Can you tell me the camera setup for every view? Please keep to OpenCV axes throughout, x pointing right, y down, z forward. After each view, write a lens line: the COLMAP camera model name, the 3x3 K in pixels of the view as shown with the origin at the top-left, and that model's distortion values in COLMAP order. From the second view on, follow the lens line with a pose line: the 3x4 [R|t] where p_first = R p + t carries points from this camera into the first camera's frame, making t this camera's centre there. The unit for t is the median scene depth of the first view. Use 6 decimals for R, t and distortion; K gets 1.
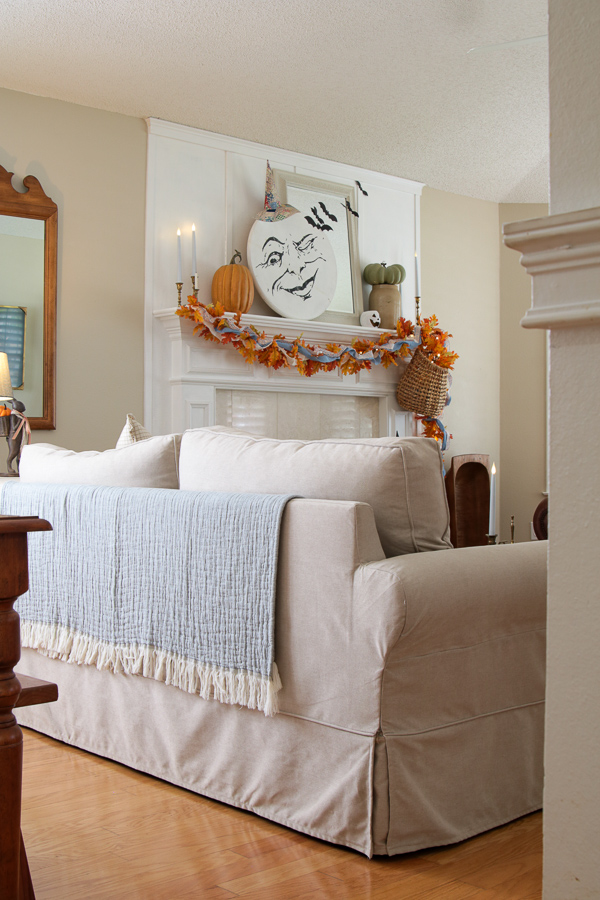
lens RADIAL K [[1159.7, 0, 300.0], [0, 1159.7, 450.0], [0, 0, 1]] dist [-0.127380, 0.099918]
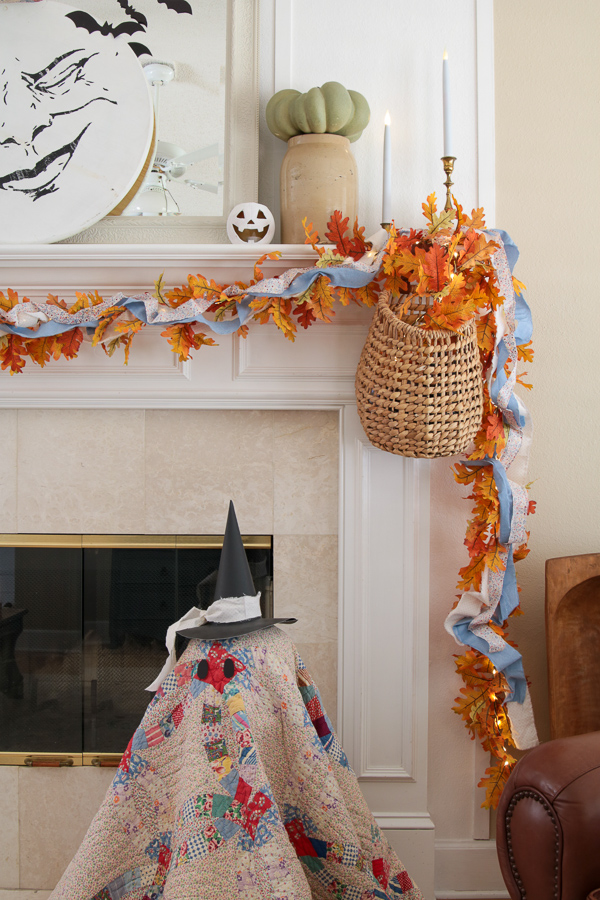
lens RADIAL K [[1159.7, 0, 300.0], [0, 1159.7, 450.0], [0, 0, 1]] dist [-0.127380, 0.099918]
pose [[0.731941, 0.008543, -0.681314, 0.371920], [-0.001817, 0.999942, 0.010586, -0.038343], [0.681366, -0.006510, 0.731914, 0.740489]]
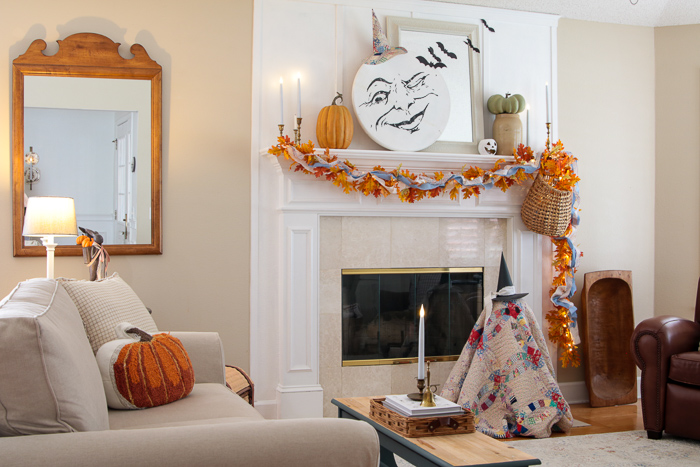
lens RADIAL K [[902.0, 0, 350.0], [0, 902.0, 233.5], [0, 0, 1]] dist [-0.127380, 0.099918]
pose [[0.922055, 0.002155, -0.387054, 0.278693], [-0.001548, 0.999997, 0.001878, -0.035106], [0.387057, -0.001133, 0.922055, 0.185261]]
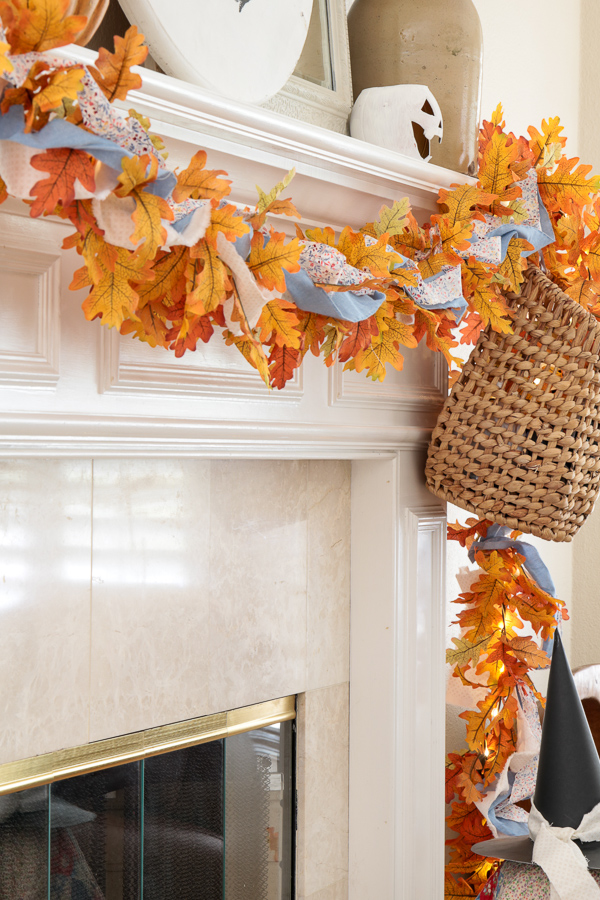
lens RADIAL K [[2559.5, 0, 300.0], [0, 2559.5, 450.0], [0, 0, 1]] dist [0.085685, 0.298669]
pose [[0.901686, 0.011726, 0.432232, -0.178825], [-0.015709, 0.999861, 0.005646, -0.054054], [-0.432106, -0.011881, 0.901745, 0.581944]]
